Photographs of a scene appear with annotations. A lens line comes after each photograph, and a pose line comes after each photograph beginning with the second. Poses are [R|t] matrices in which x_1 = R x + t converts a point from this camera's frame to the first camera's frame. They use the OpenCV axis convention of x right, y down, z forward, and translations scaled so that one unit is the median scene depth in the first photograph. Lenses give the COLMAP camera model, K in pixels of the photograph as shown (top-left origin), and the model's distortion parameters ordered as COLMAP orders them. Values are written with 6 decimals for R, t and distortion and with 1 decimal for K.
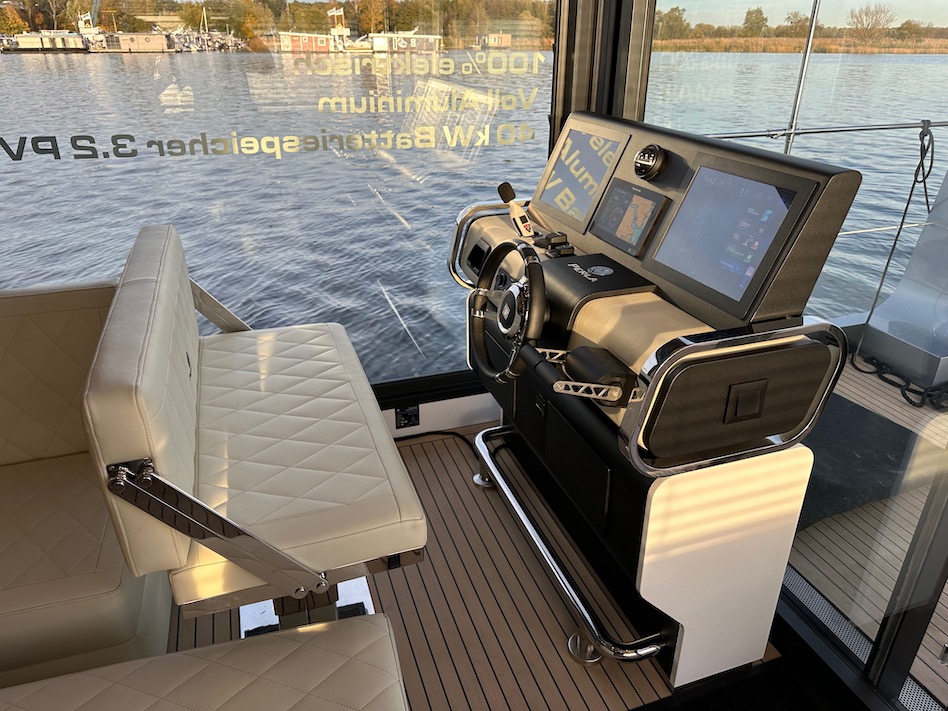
lens RADIAL K [[678.1, 0, 470.6], [0, 678.1, 358.5], [0, 0, 1]] dist [0.018577, -0.022536]
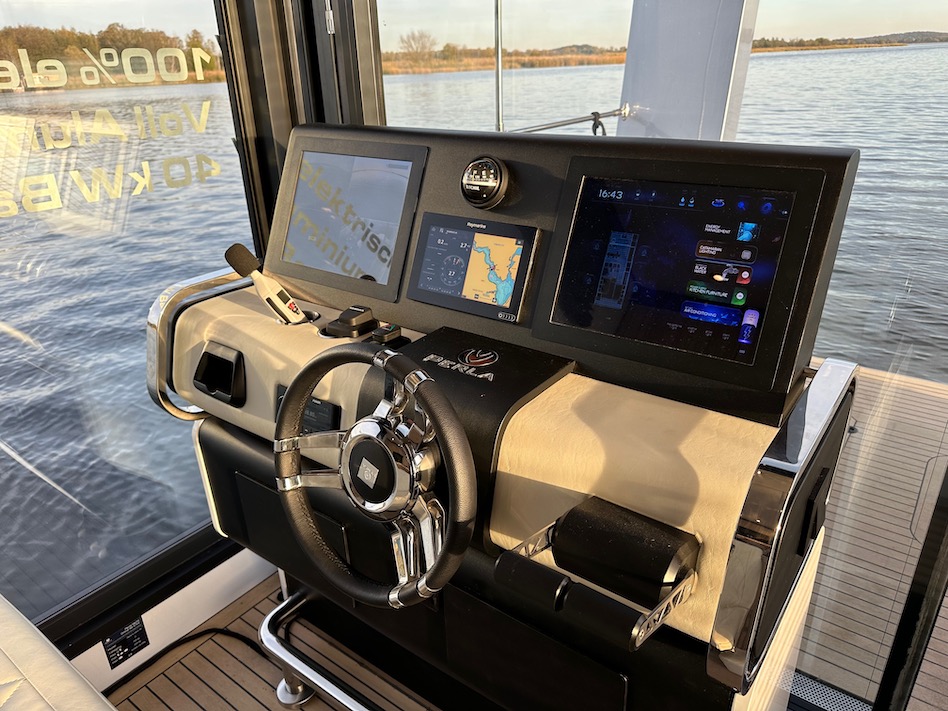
lens RADIAL K [[678.1, 0, 468.2], [0, 678.1, 347.1], [0, 0, 1]] dist [0.018577, -0.022536]
pose [[0.825184, -0.246347, 0.508316, -0.095981], [0.272727, 0.961807, 0.023388, -0.111544], [-0.494664, 0.119332, 0.860853, 0.330718]]
